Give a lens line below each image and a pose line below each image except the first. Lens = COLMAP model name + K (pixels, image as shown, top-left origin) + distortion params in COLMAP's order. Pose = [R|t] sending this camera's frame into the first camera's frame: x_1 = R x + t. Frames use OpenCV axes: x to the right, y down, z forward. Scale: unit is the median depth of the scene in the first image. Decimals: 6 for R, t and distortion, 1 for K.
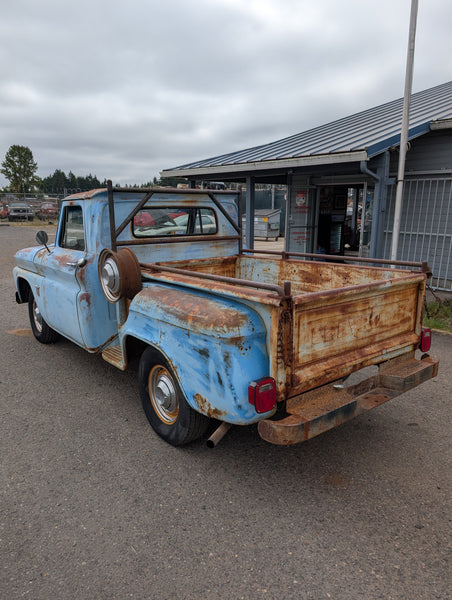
lens RADIAL K [[435.6, 0, 223.5], [0, 435.6, 303.0], [0, 0, 1]] dist [0.017019, -0.016780]
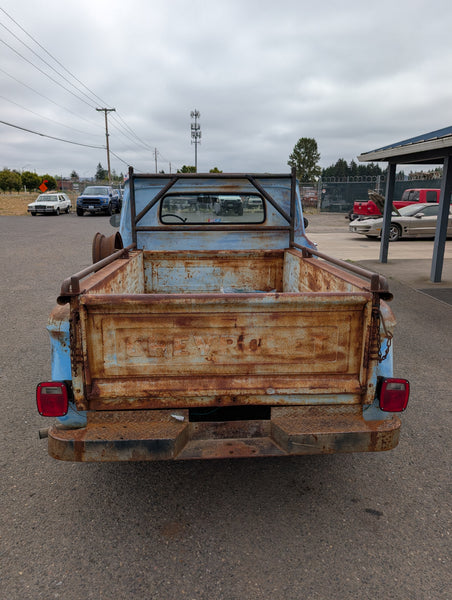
lens RADIAL K [[435.6, 0, 219.9], [0, 435.6, 302.5], [0, 0, 1]] dist [0.017019, -0.016780]
pose [[0.816171, 0.137616, -0.561183, 0.535905], [-0.124332, 0.990300, 0.062020, -0.053854], [0.564275, 0.019154, 0.825365, 0.272630]]
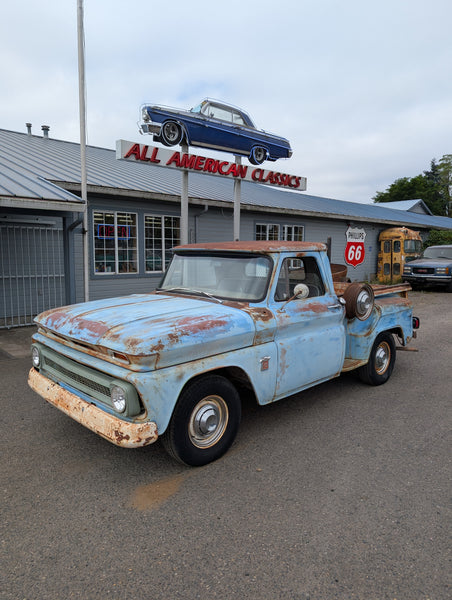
lens RADIAL K [[428.9, 0, 223.8], [0, 428.9, 298.6], [0, 0, 1]] dist [0.009445, -0.004212]
pose [[-0.091915, -0.114900, 0.989116, -1.519611], [0.209454, 0.968866, 0.132011, -0.337425], [-0.973489, 0.219308, -0.064987, 1.428980]]
